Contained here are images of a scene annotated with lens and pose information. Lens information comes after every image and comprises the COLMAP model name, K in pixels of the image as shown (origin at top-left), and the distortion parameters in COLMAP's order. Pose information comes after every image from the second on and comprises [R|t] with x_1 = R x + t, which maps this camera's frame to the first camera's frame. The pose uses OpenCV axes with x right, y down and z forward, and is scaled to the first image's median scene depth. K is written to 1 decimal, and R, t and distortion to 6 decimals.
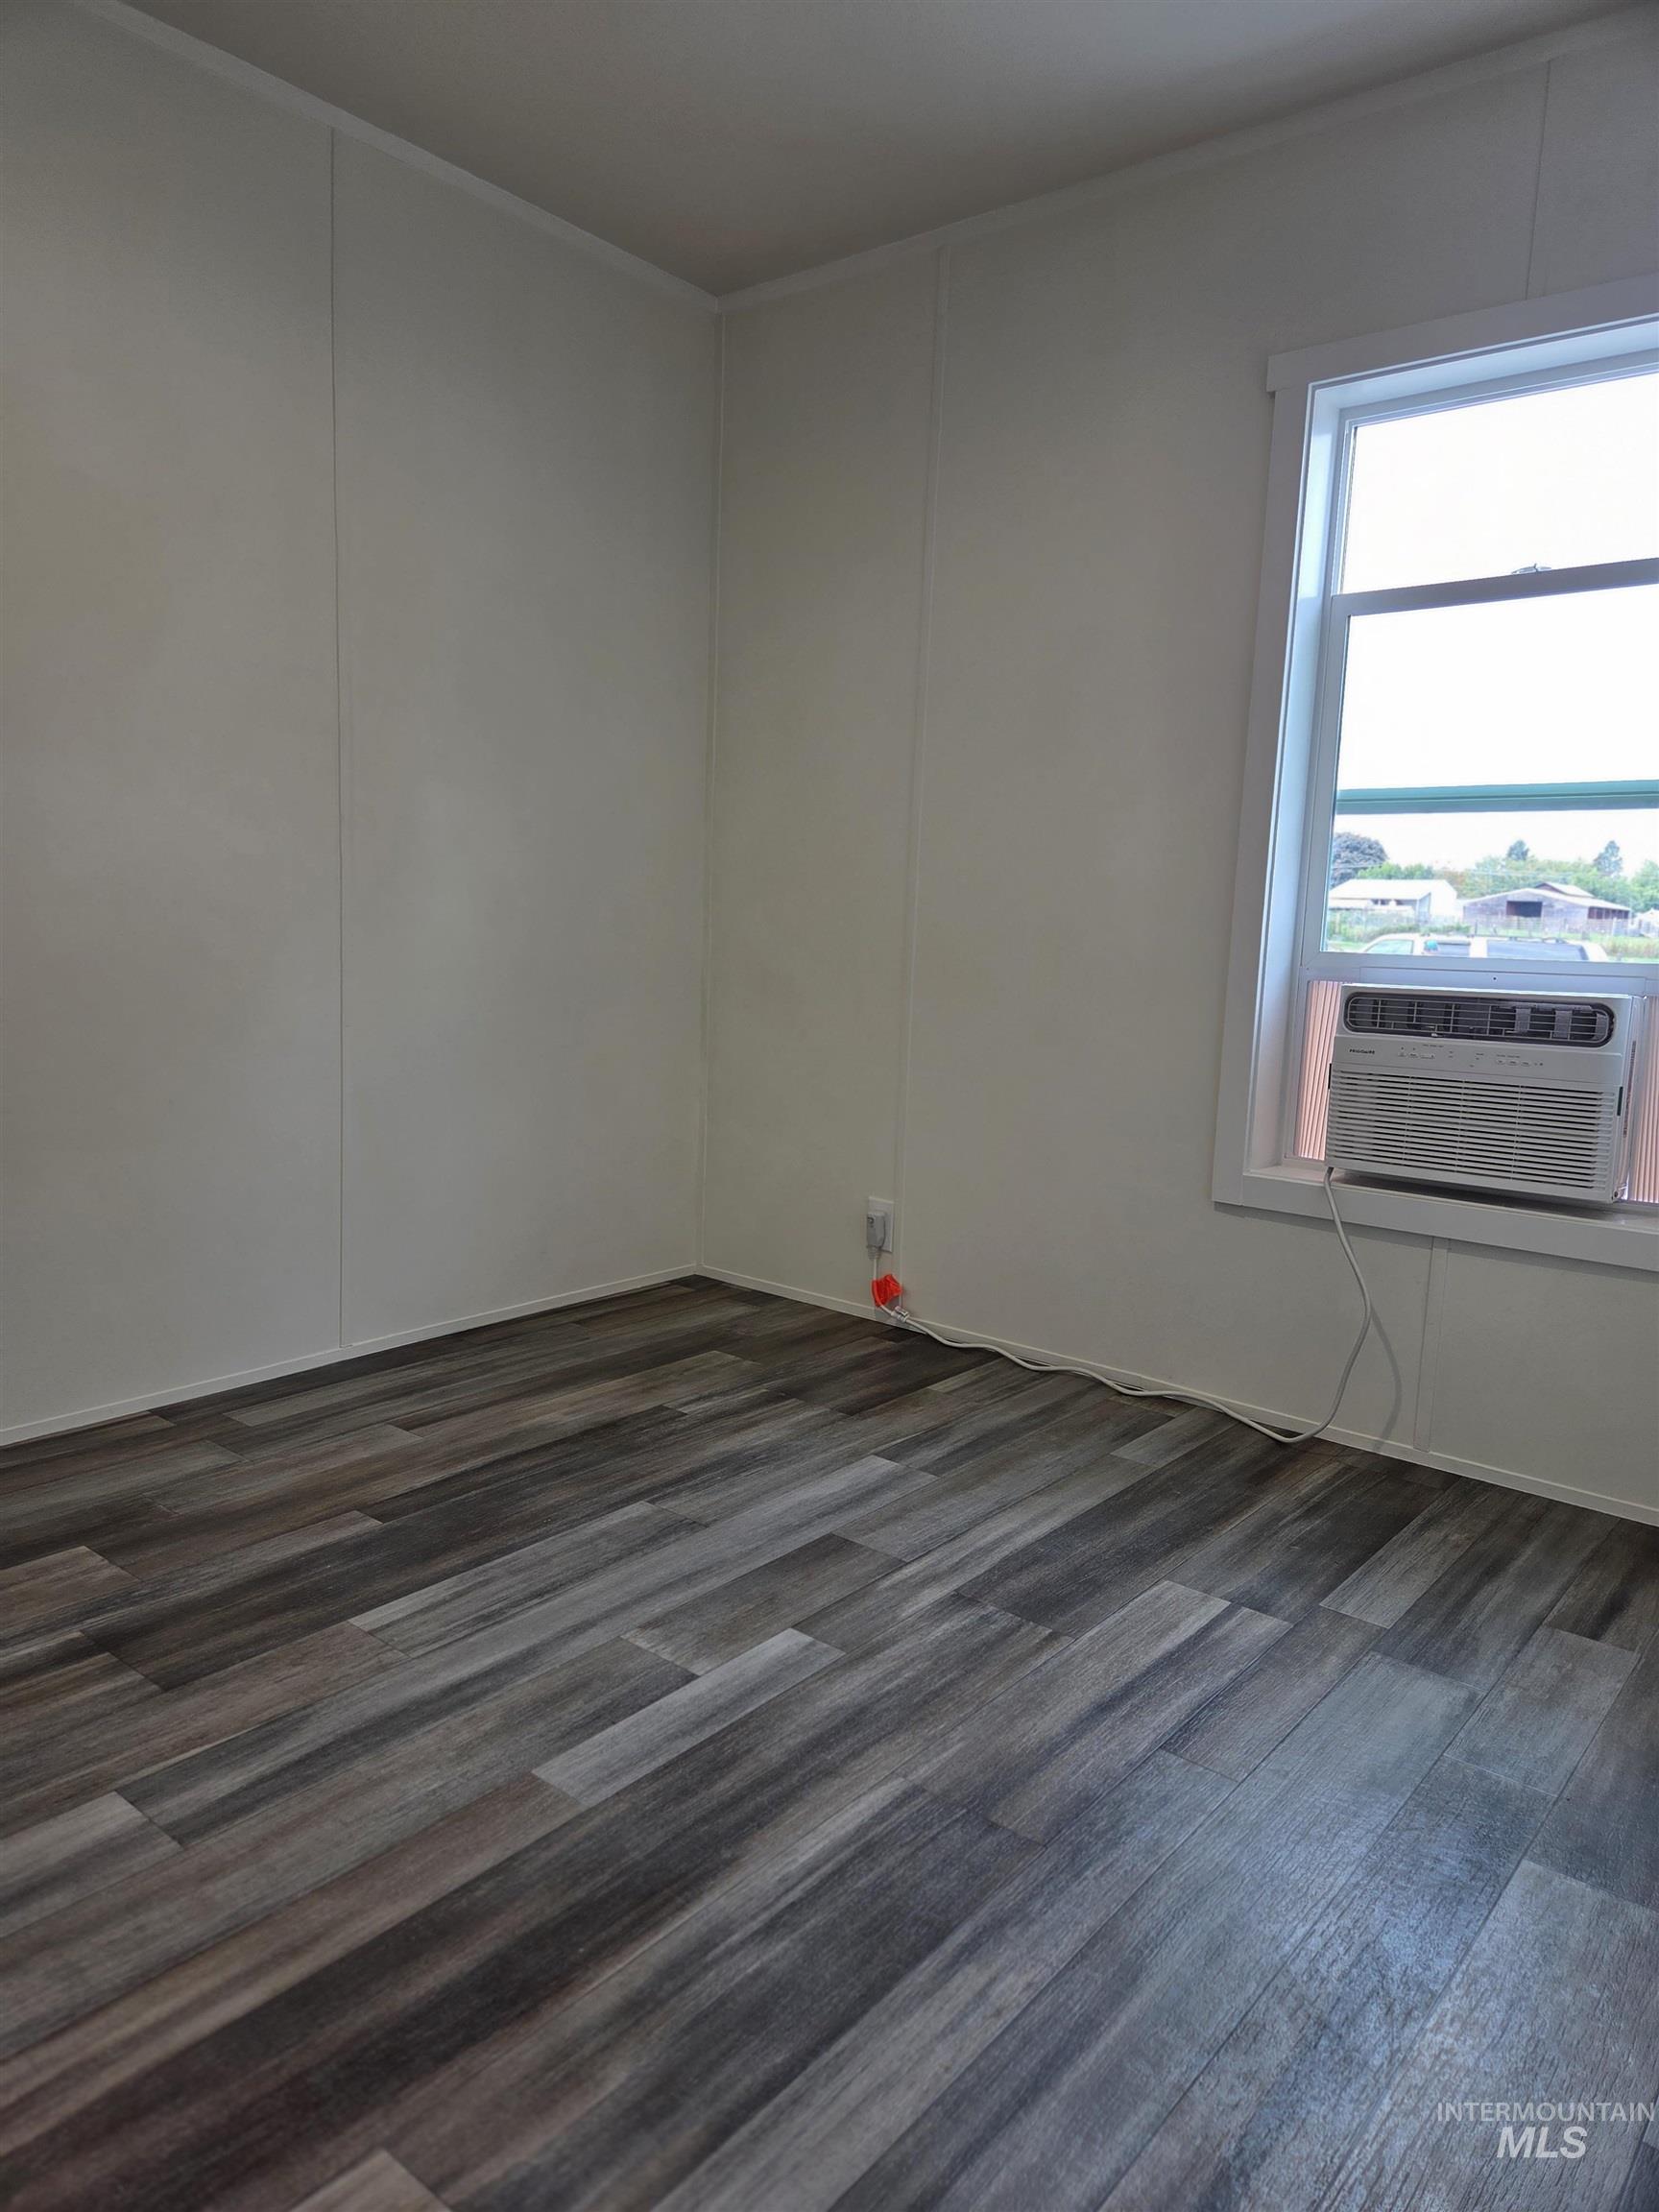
lens RADIAL K [[1473.9, 0, 805.7], [0, 1473.9, 1119.8], [0, 0, 1]] dist [0.083825, -0.068784]
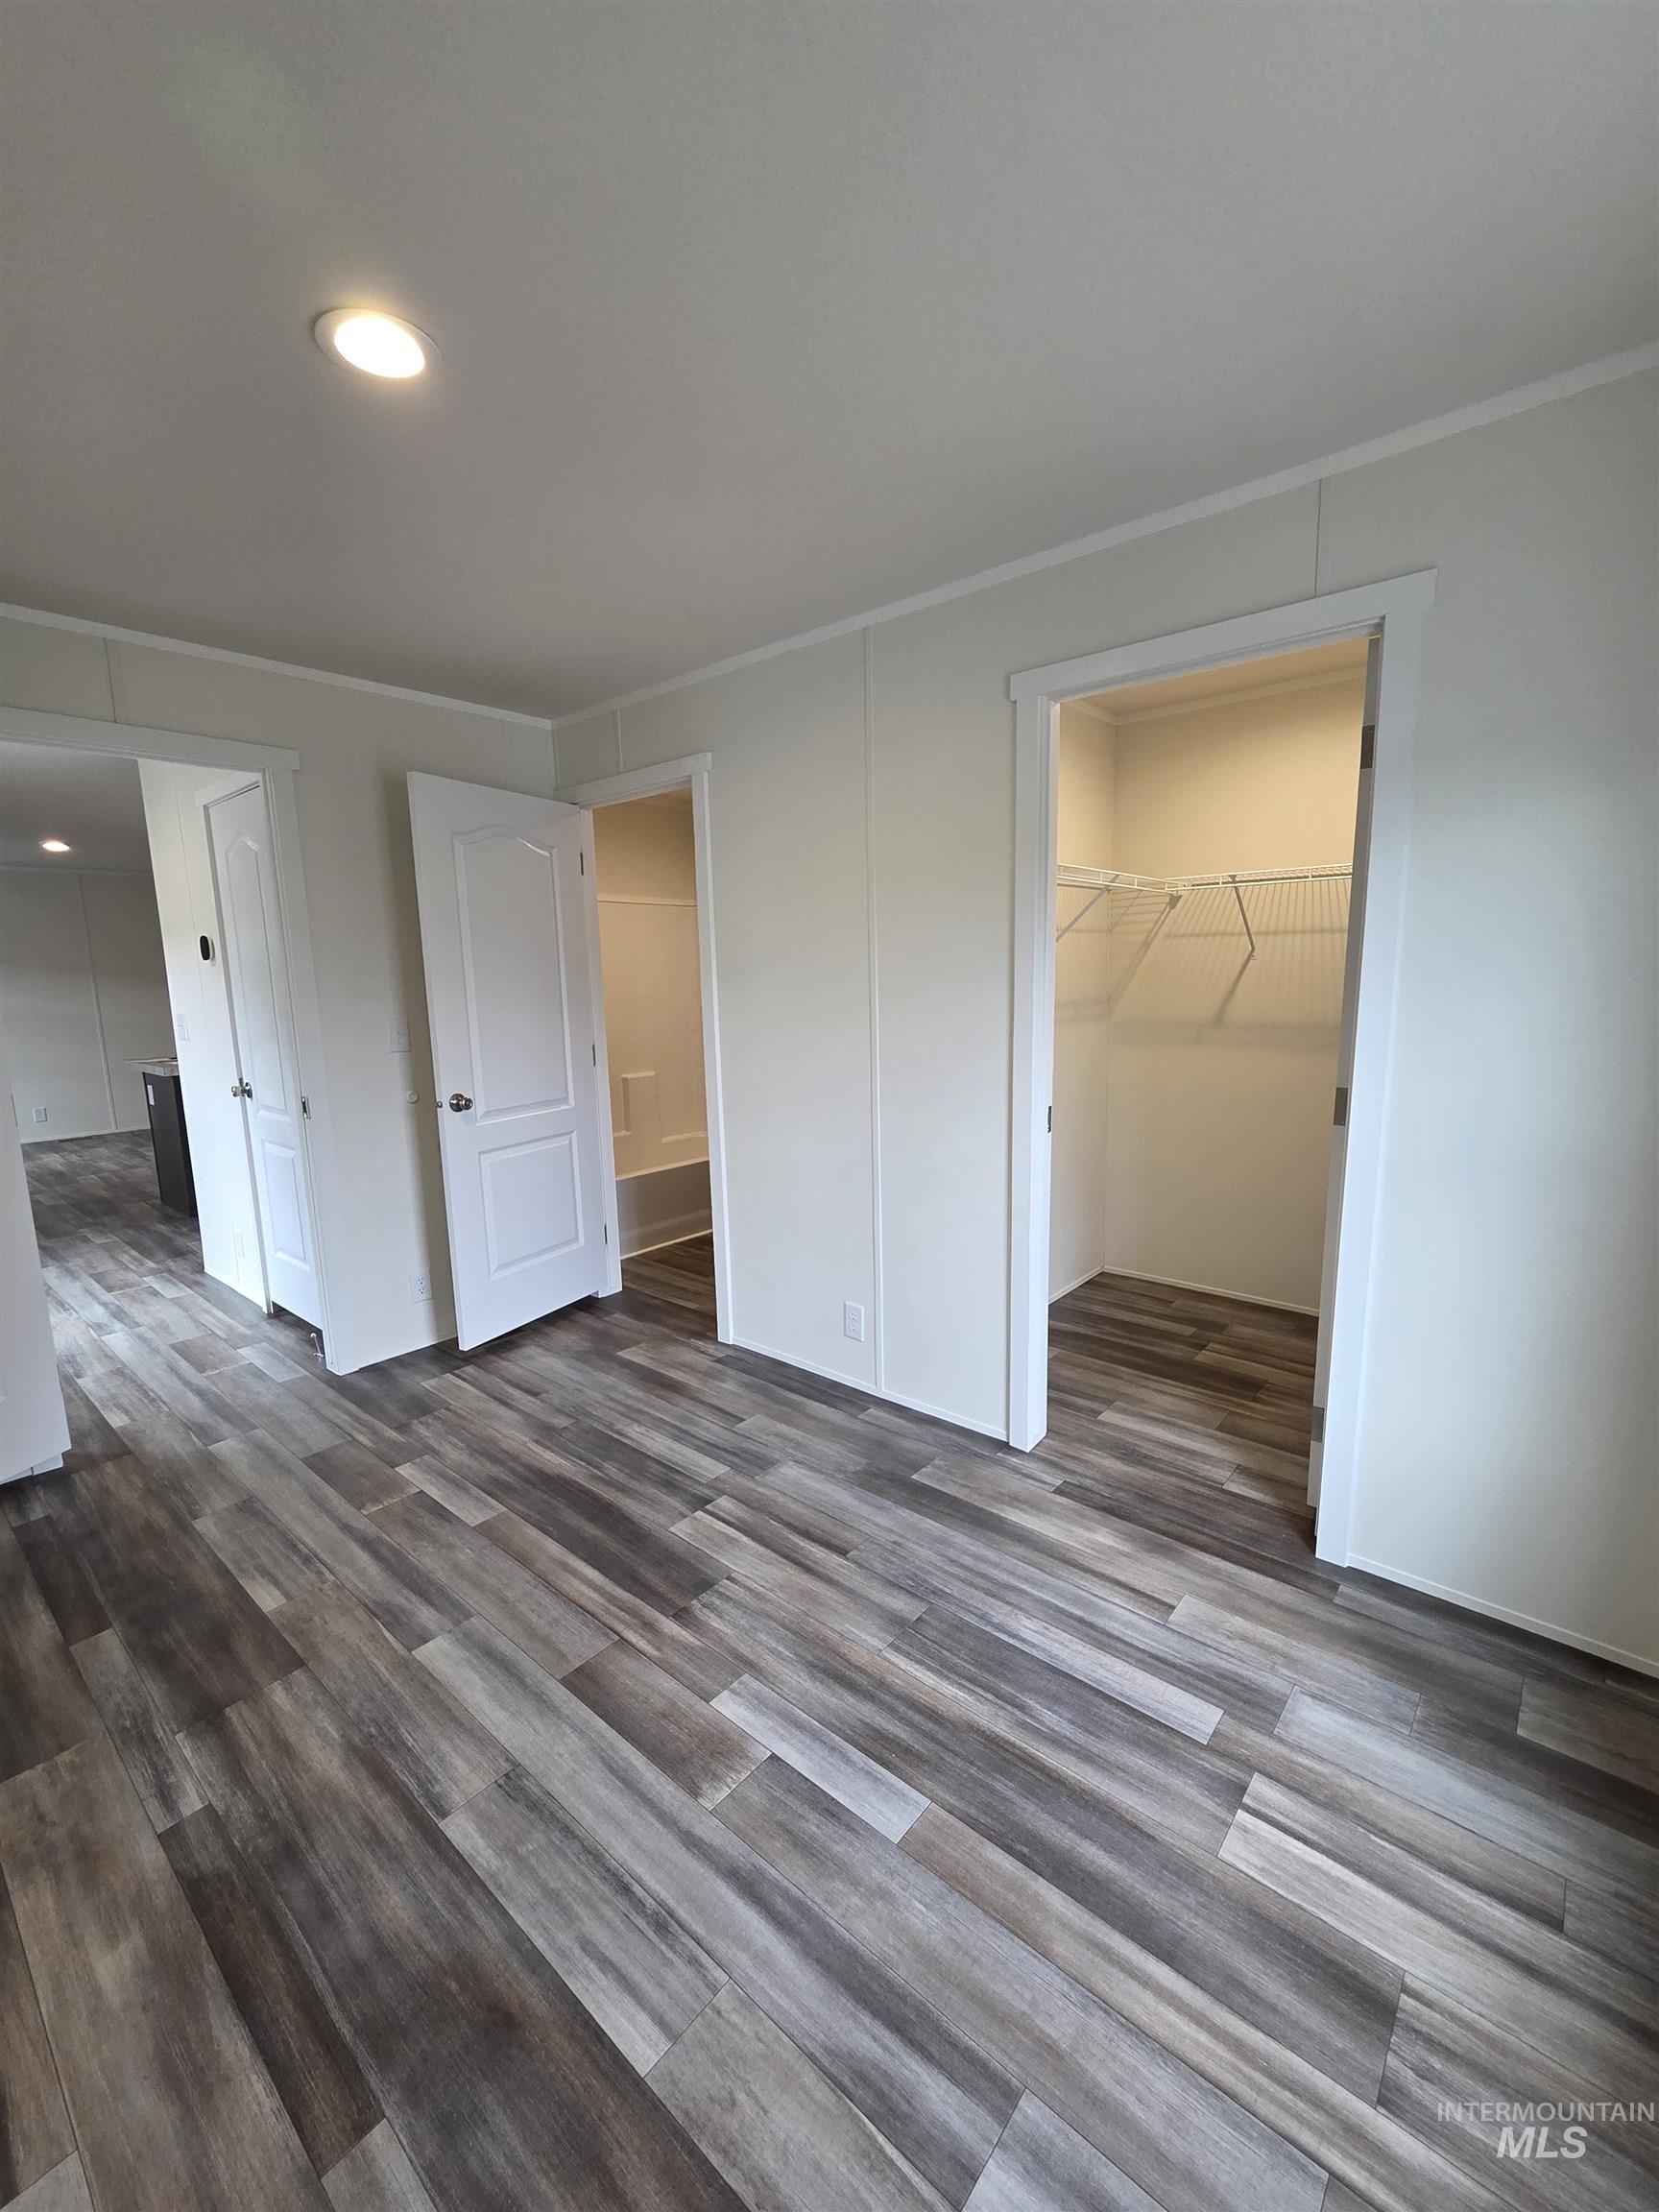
lens RADIAL K [[910.7, 0, 844.8], [0, 910.7, 1105.2], [0, 0, 1]] dist [0.000316, -0.000141]
pose [[0.011292, -0.180631, 0.983486, -0.752840], [0.167171, 0.970048, 0.176243, -0.337136], [-0.985863, 0.162420, 0.041150, 0.743756]]
